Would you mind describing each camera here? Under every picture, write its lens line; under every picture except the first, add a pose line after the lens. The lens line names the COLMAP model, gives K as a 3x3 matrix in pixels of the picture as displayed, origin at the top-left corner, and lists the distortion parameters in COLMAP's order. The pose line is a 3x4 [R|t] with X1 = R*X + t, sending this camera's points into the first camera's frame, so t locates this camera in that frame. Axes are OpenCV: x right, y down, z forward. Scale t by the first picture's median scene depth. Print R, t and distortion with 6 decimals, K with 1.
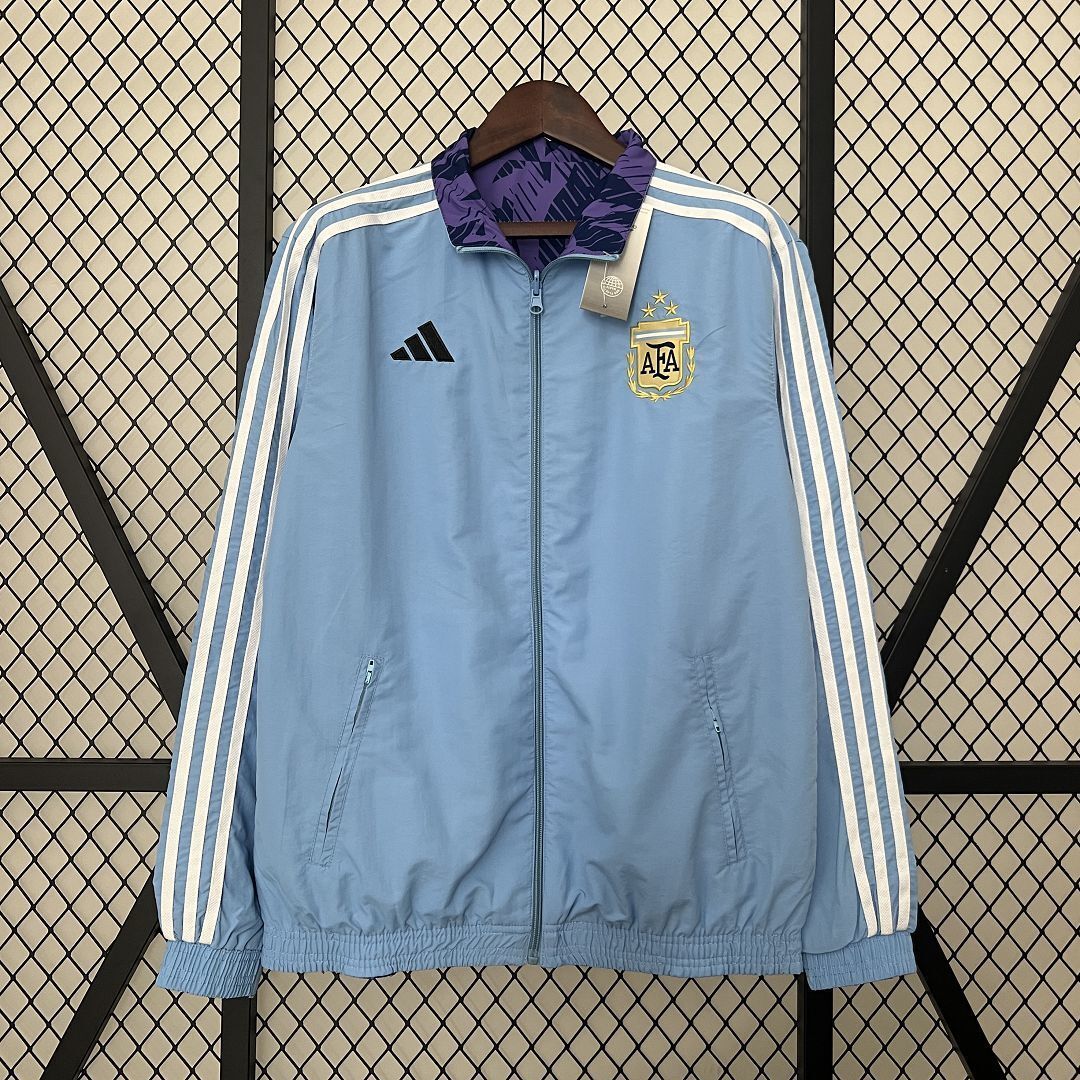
lens RADIAL K [[1231.9, 0, 533.6], [0, 1231.9, 539.2], [0, 0, 1]] dist [0.044836, 0.000000]
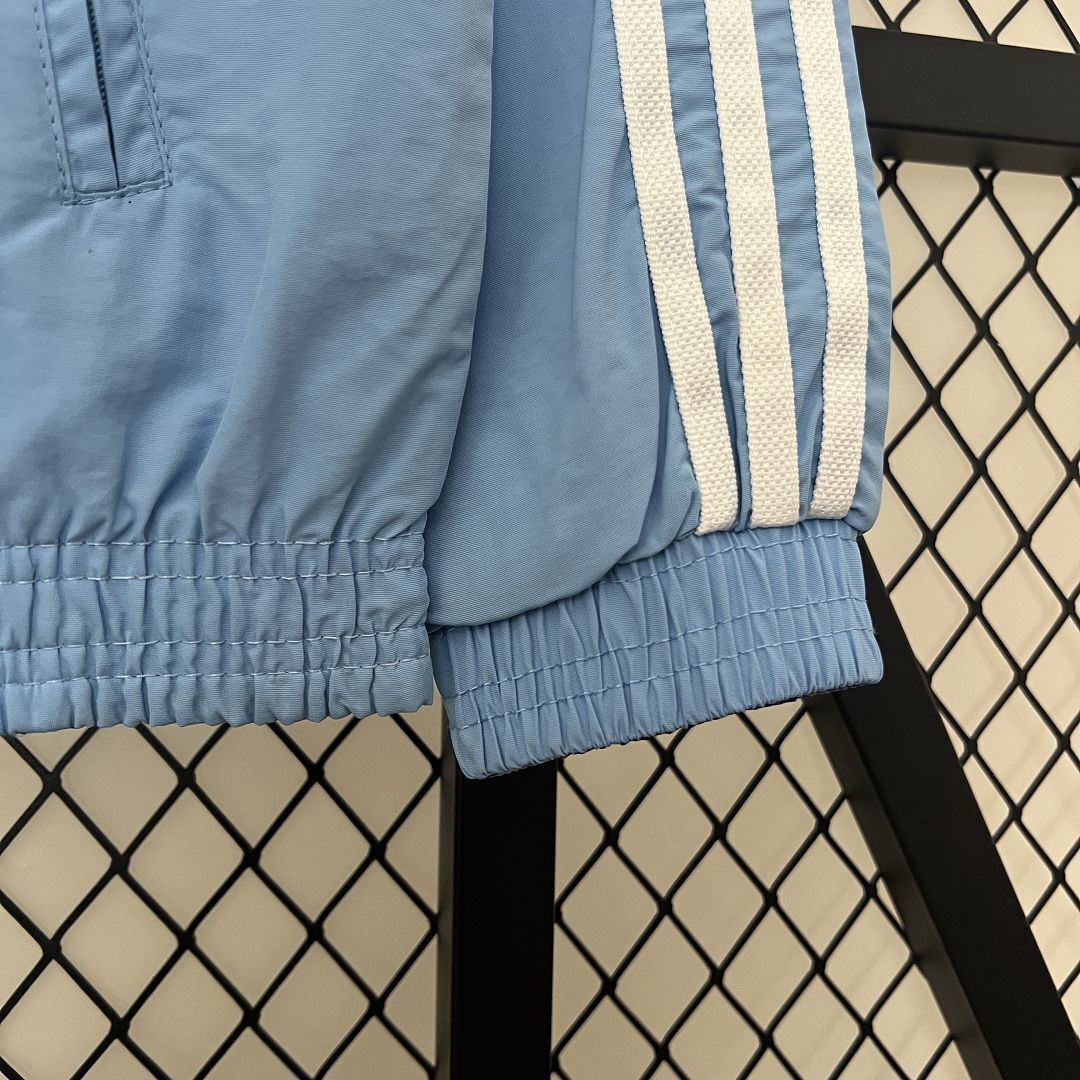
lens RADIAL K [[1231.9, 0, 546.8], [0, 1231.9, 537.4], [0, 0, 1]] dist [0.044836, 0.000000]
pose [[0.977849, -0.002956, 0.209290, 0.185073], [-0.008760, 0.998446, 0.055029, 0.296729], [-0.209128, -0.055643, 0.976304, 0.749681]]
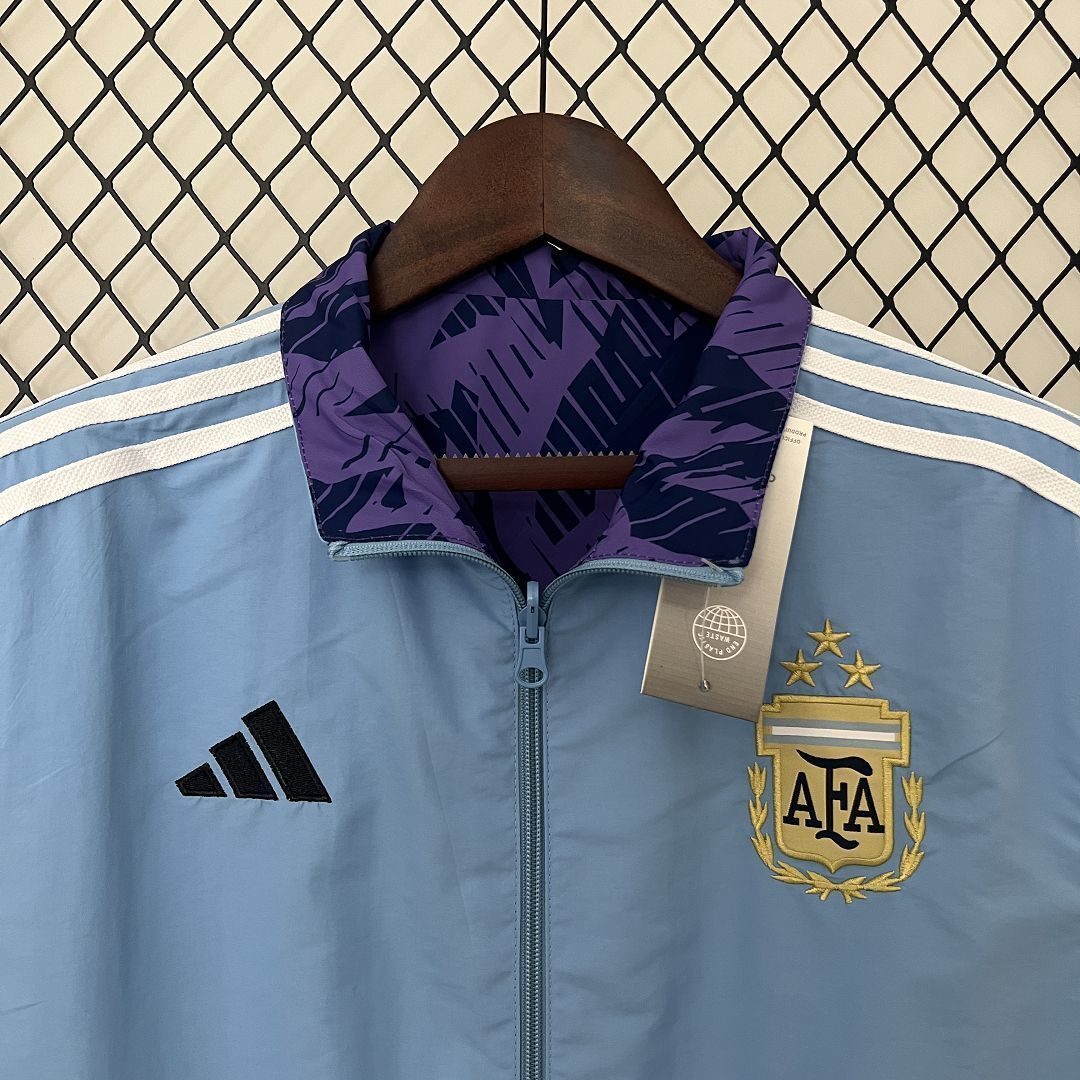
lens RADIAL K [[1231.9, 0, 545.3], [0, 1231.9, 536.4], [0, 0, 1]] dist [0.044836, 0.000000]
pose [[0.999752, -0.002888, 0.022071, -0.002329], [0.002654, 0.999940, 0.010638, -0.235788], [-0.022101, -0.010577, 0.999700, 0.586415]]
